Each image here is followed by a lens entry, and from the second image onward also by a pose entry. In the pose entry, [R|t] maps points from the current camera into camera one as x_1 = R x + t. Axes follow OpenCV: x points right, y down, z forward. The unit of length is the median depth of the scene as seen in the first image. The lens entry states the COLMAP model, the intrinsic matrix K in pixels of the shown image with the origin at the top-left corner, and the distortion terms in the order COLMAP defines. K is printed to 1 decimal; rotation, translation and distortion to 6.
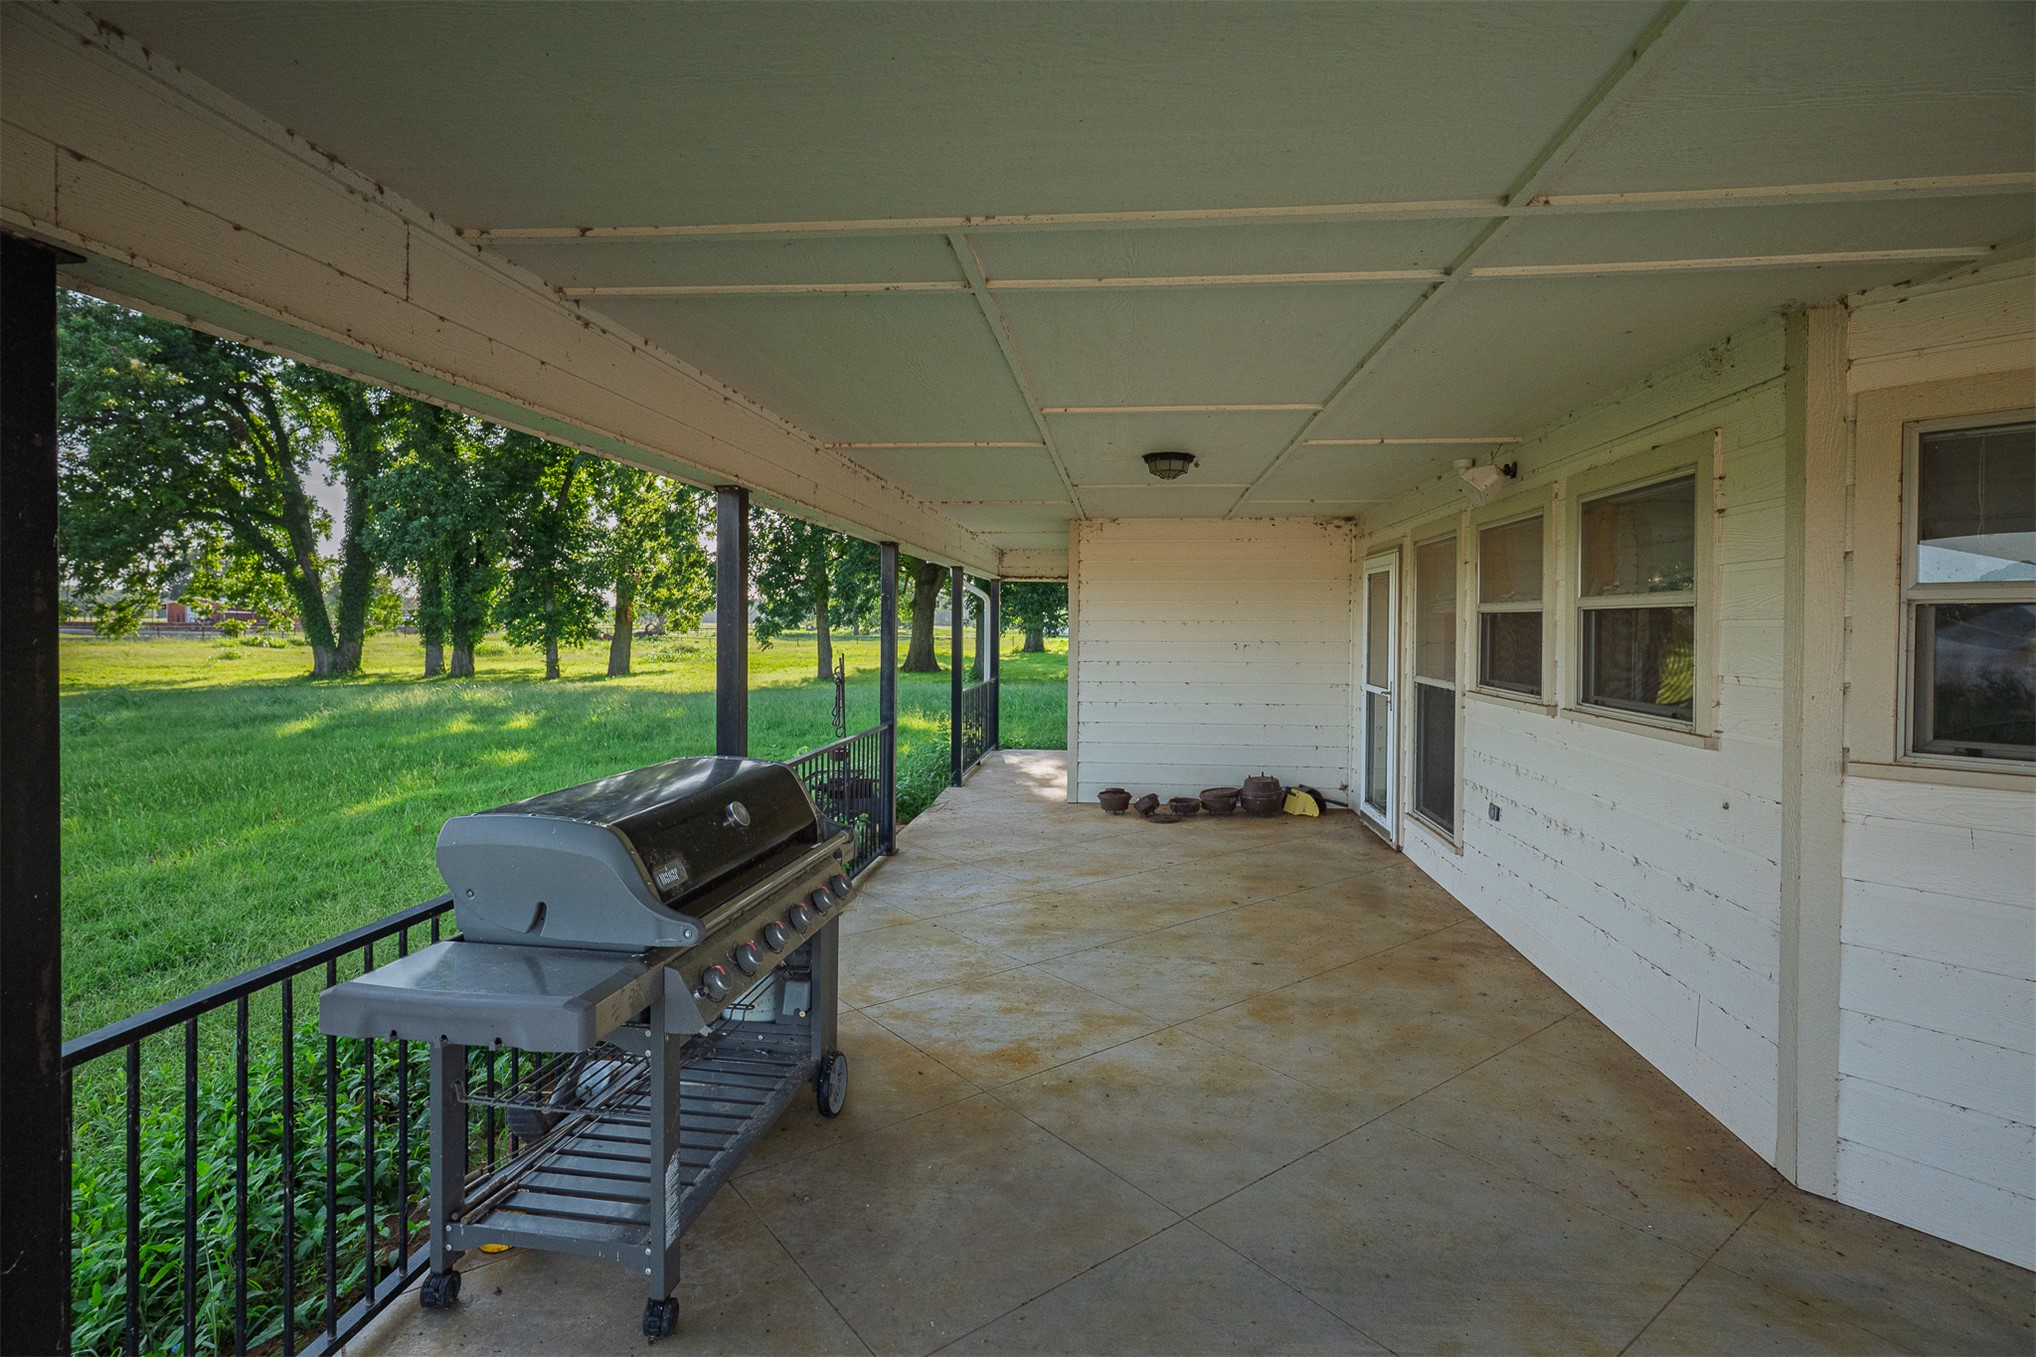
lens RADIAL K [[998.9, 0, 1017.4], [0, 998.9, 643.1], [0, 0, 1]] dist [0.000238, 0.001095]
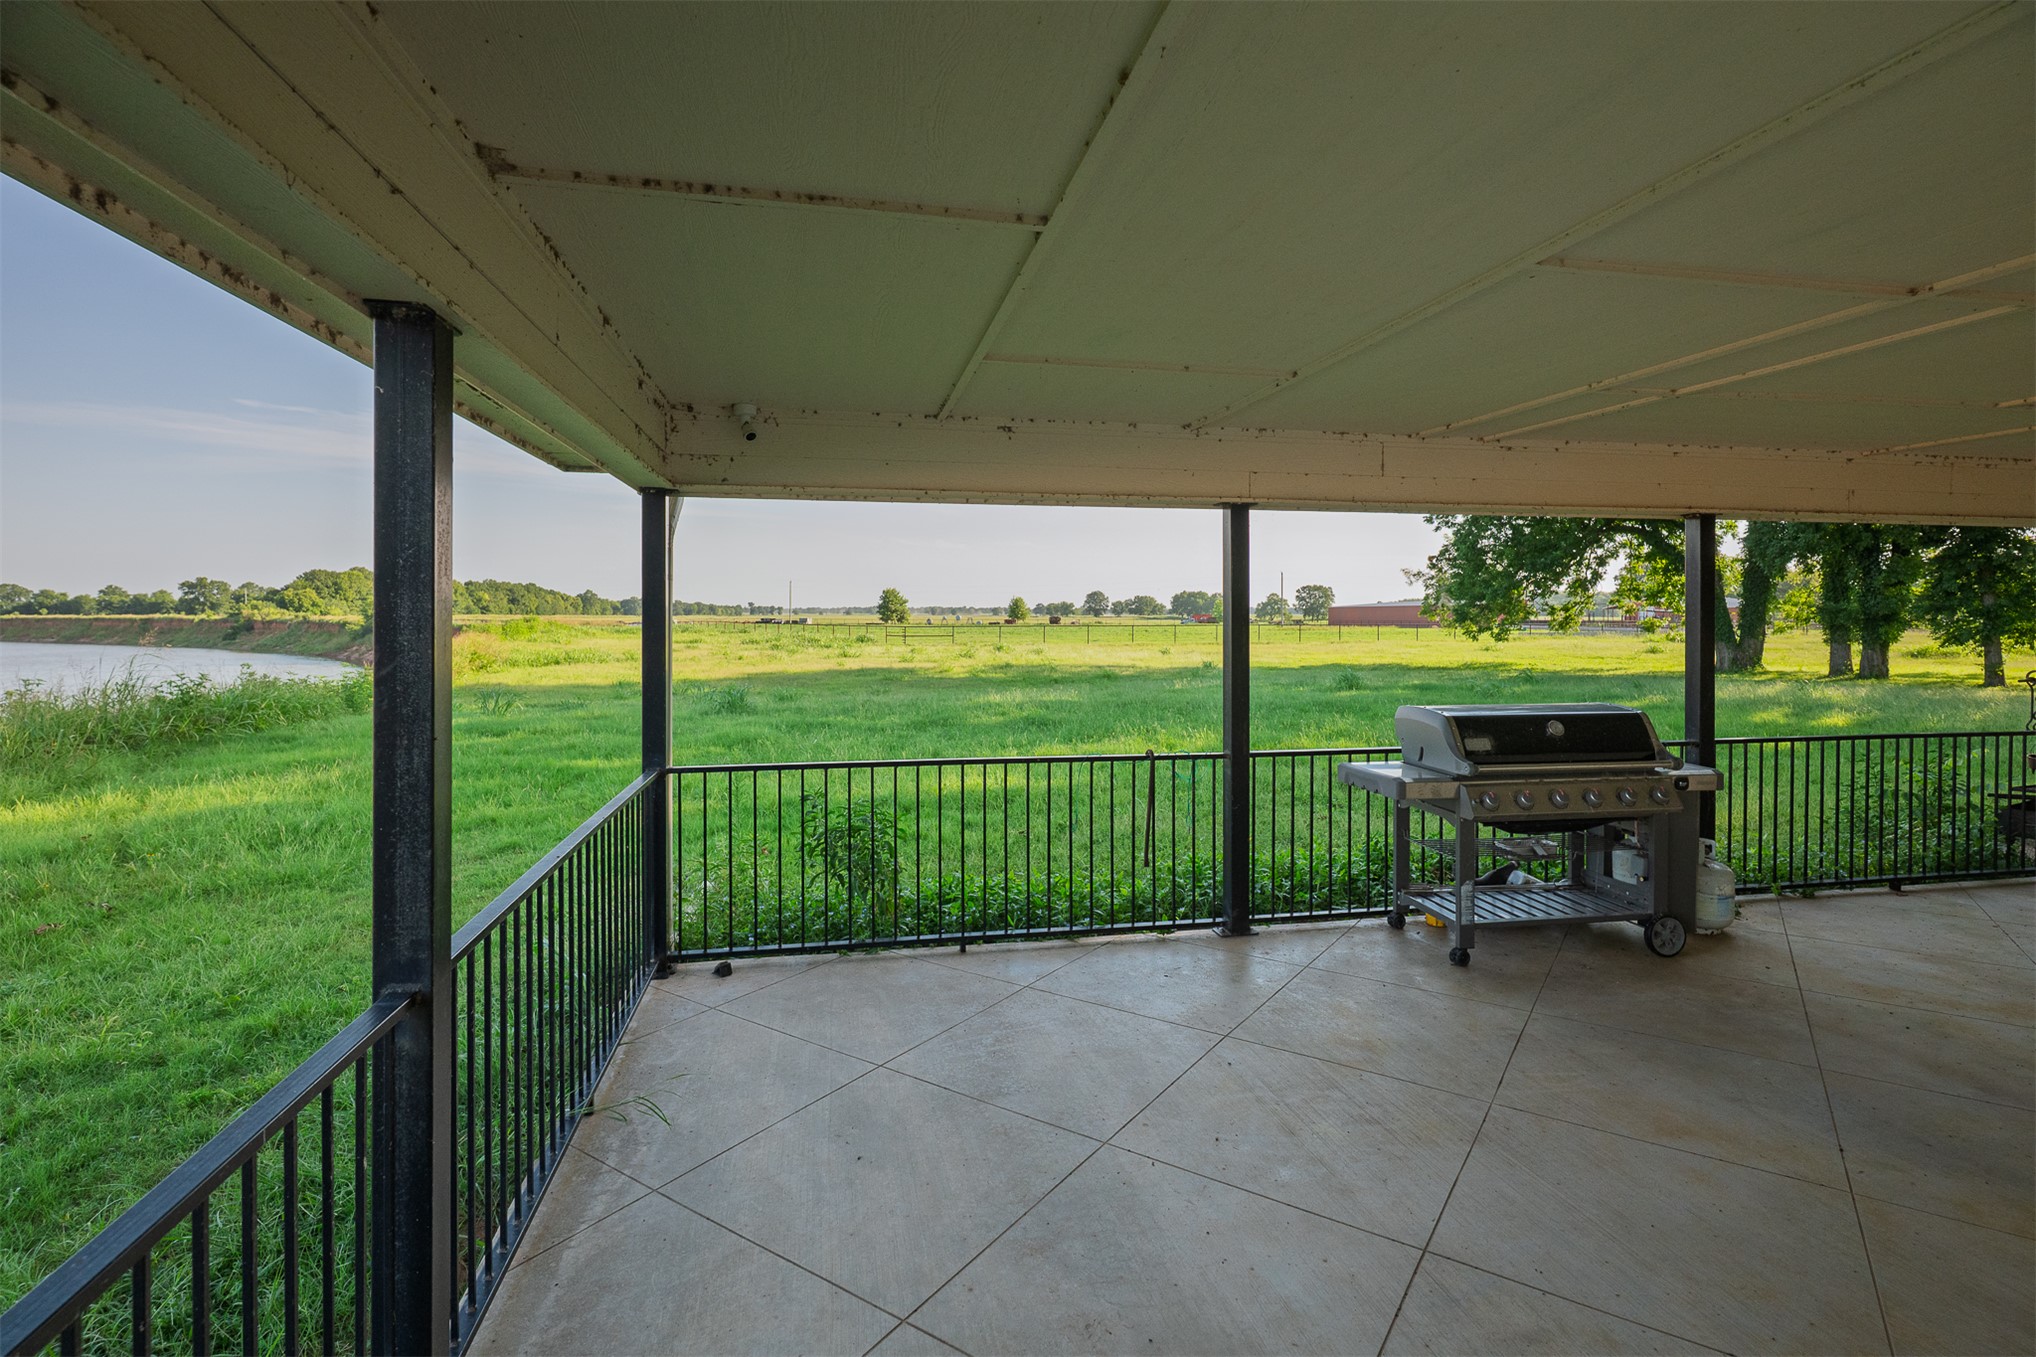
lens RADIAL K [[998.9, 0, 1017.4], [0, 998.9, 643.1], [0, 0, 1]] dist [0.000238, 0.001095]
pose [[0.304959, 0.017766, -0.952200, 0.079587], [-0.015659, 0.999784, 0.013638, 0.001297], [0.952237, 0.010751, 0.305171, -0.029808]]
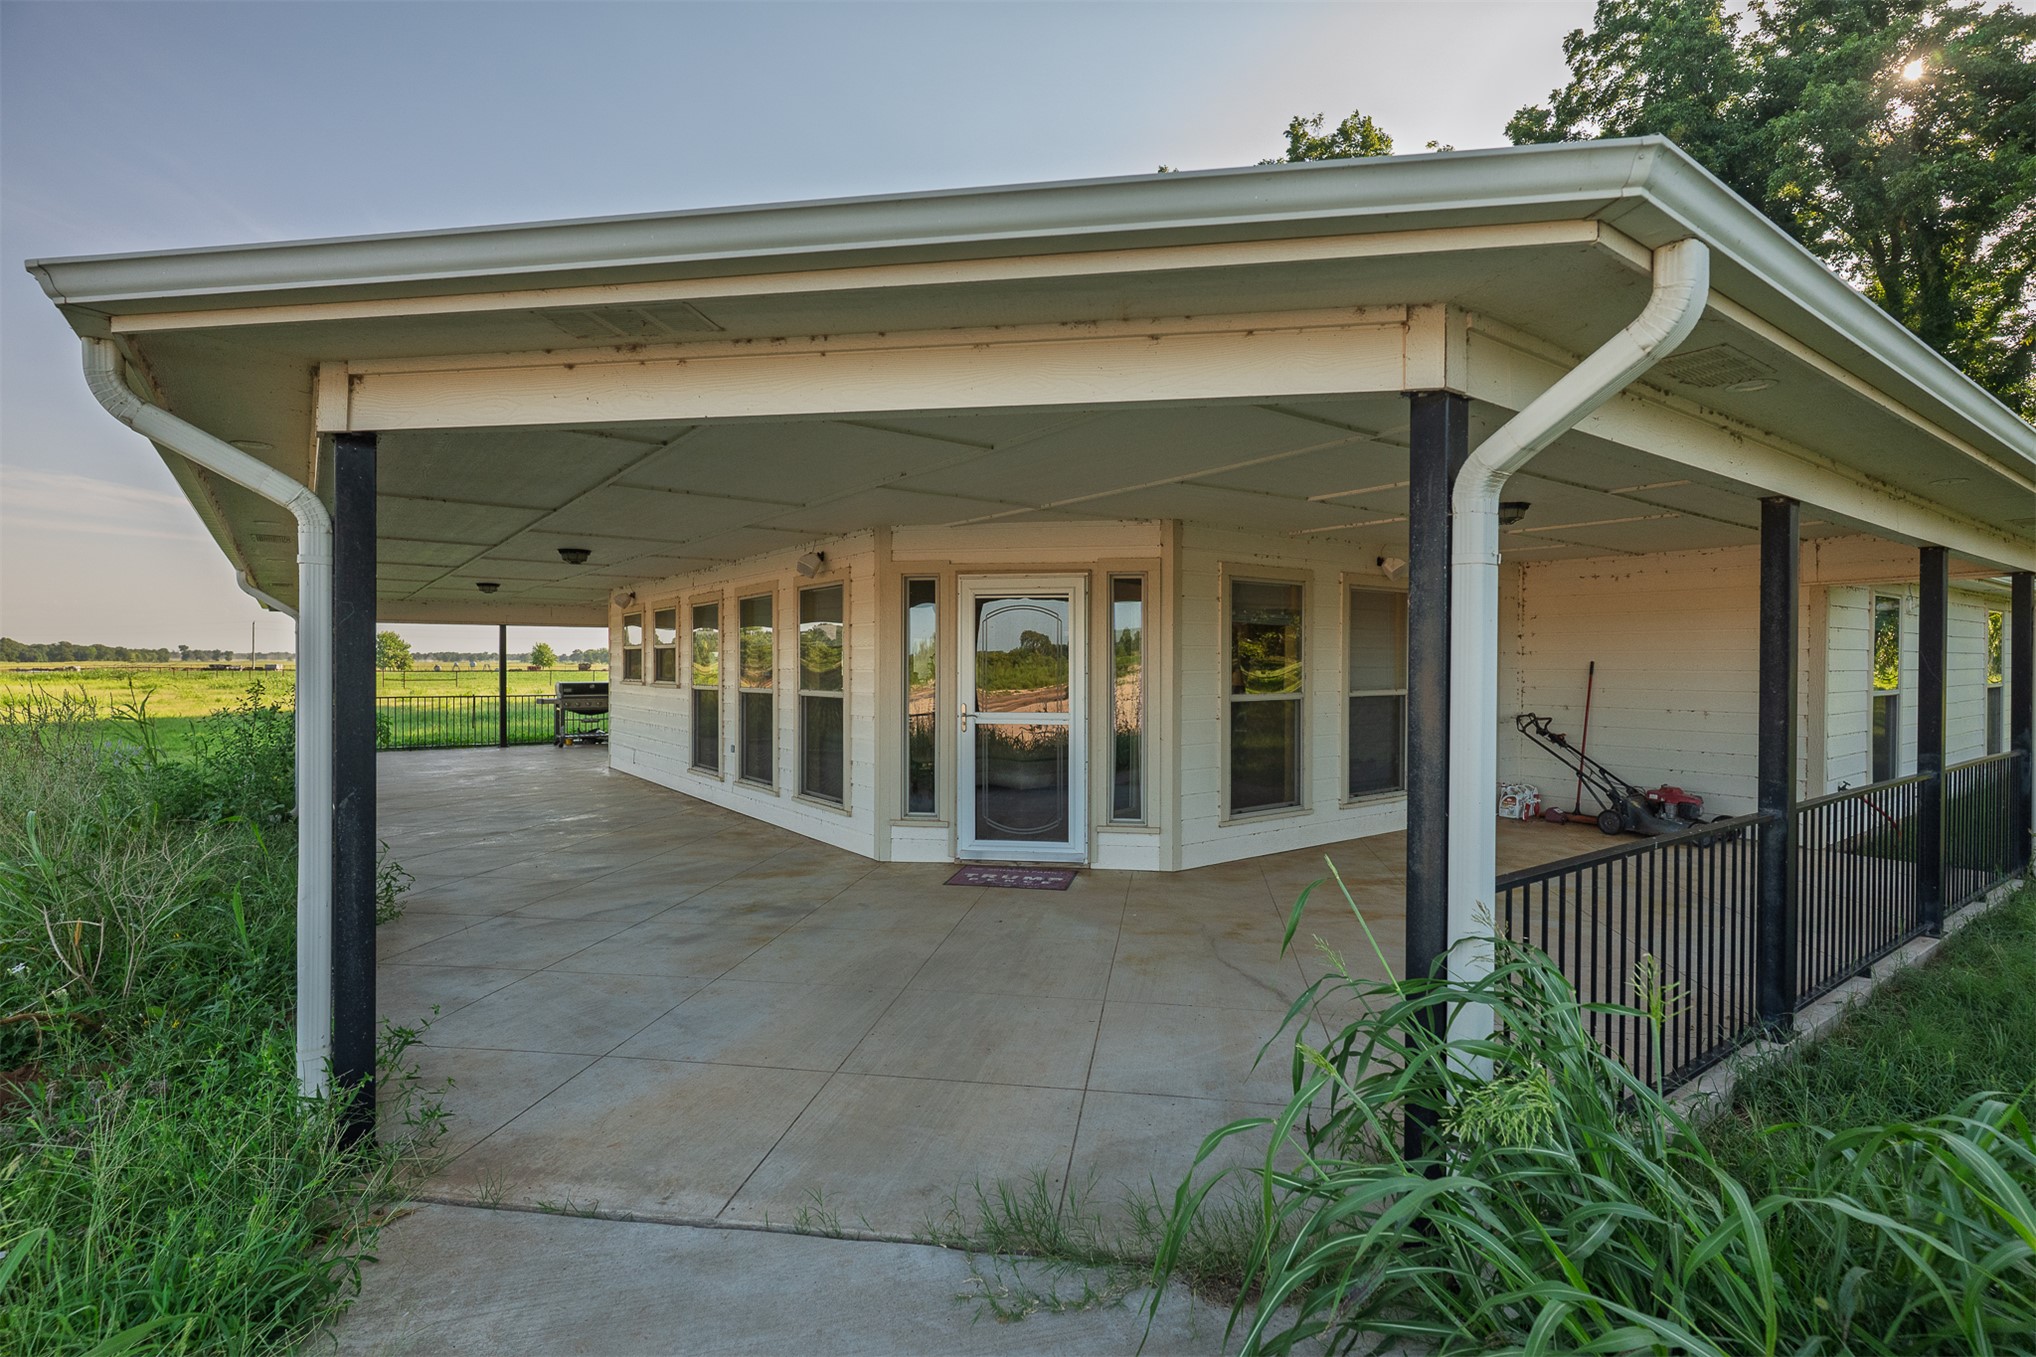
lens RADIAL K [[985.2, 0, 1016.6], [0, 985.2, 666.7], [0, 0, 1]] dist [0.002202, 0.001244]
pose [[0.682560, -0.004760, -0.730814, 0.488054], [-0.009677, 0.999832, -0.015550, 0.008686], [0.730766, 0.017686, 0.682399, -0.106017]]
